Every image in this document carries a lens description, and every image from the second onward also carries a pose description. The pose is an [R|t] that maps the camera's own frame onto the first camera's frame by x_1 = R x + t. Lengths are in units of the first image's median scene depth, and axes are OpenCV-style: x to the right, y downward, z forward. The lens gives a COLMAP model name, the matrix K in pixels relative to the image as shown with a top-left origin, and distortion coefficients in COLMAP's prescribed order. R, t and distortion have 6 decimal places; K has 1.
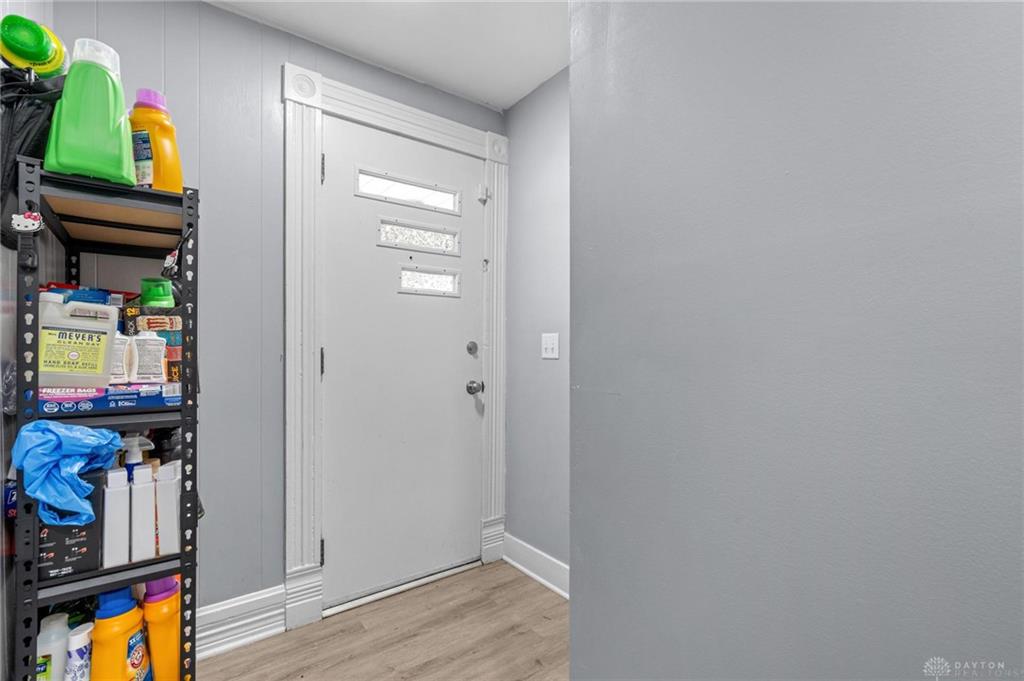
lens RADIAL K [[463.8, 0, 512.6], [0, 463.8, 345.8], [0, 0, 1]] dist [-0.004285, 0.000599]
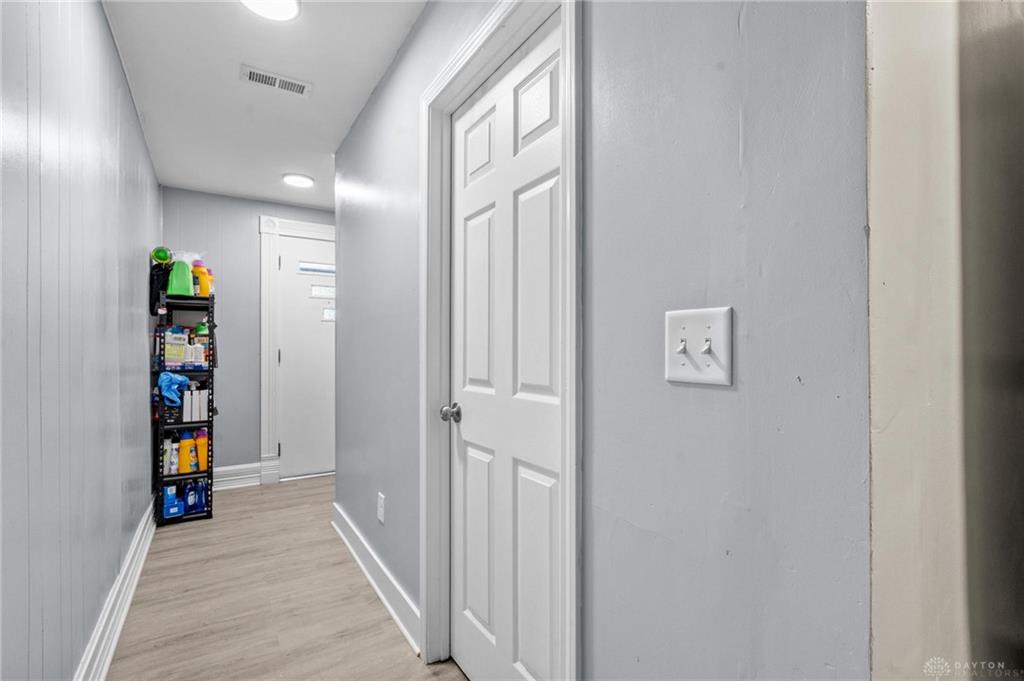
lens RADIAL K [[463.8, 0, 511.1], [0, 463.8, 341.2], [0, 0, 1]] dist [-0.004285, 0.000599]
pose [[0.996280, -0.006962, -0.085898, 1.442581], [0.005679, 0.999869, -0.015180, 0.007247], [0.085993, 0.014636, 0.996188, -1.750666]]
